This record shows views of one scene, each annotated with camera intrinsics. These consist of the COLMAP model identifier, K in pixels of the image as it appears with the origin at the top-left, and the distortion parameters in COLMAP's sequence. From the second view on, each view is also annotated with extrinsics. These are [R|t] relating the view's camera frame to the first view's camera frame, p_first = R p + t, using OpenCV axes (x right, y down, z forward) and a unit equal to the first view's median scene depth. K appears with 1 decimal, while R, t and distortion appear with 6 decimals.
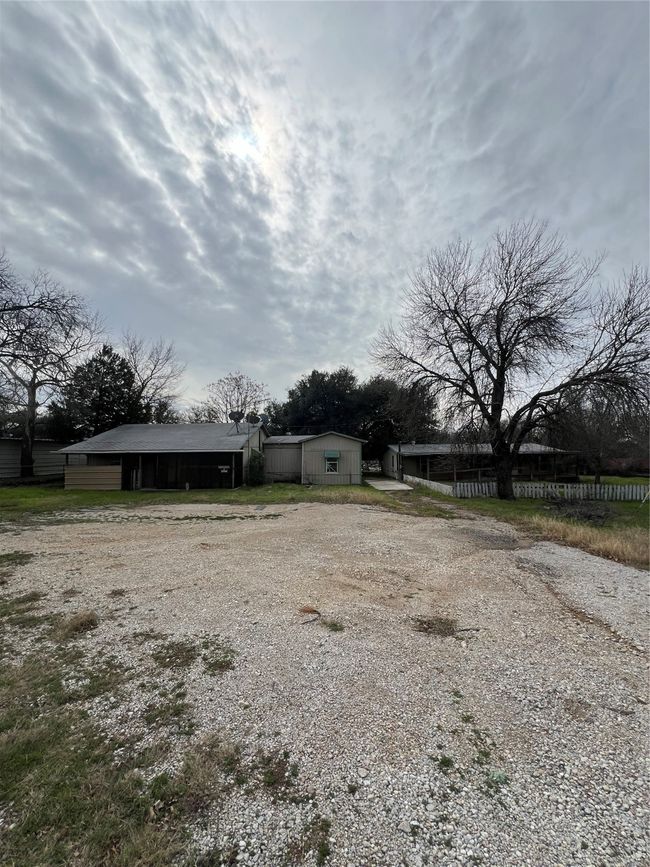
lens RADIAL K [[348.7, 0, 324.9], [0, 348.7, 415.4], [0, 0, 1]] dist [-0.003903, 0.000091]
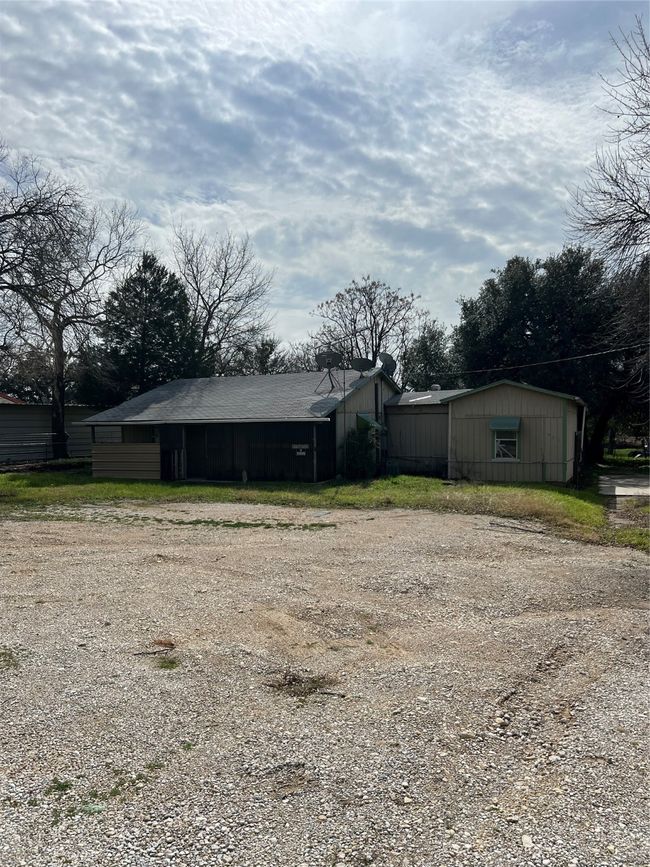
lens RADIAL K [[655.4, 0, 325.2], [0, 655.4, 434.3], [0, 0, 1]] dist [0.010890, -0.007351]
pose [[0.924910, 0.000648, -0.380185, 0.145017], [0.047287, 0.992038, 0.116729, -0.001900], [0.377234, -0.125941, 0.917515, -0.012366]]
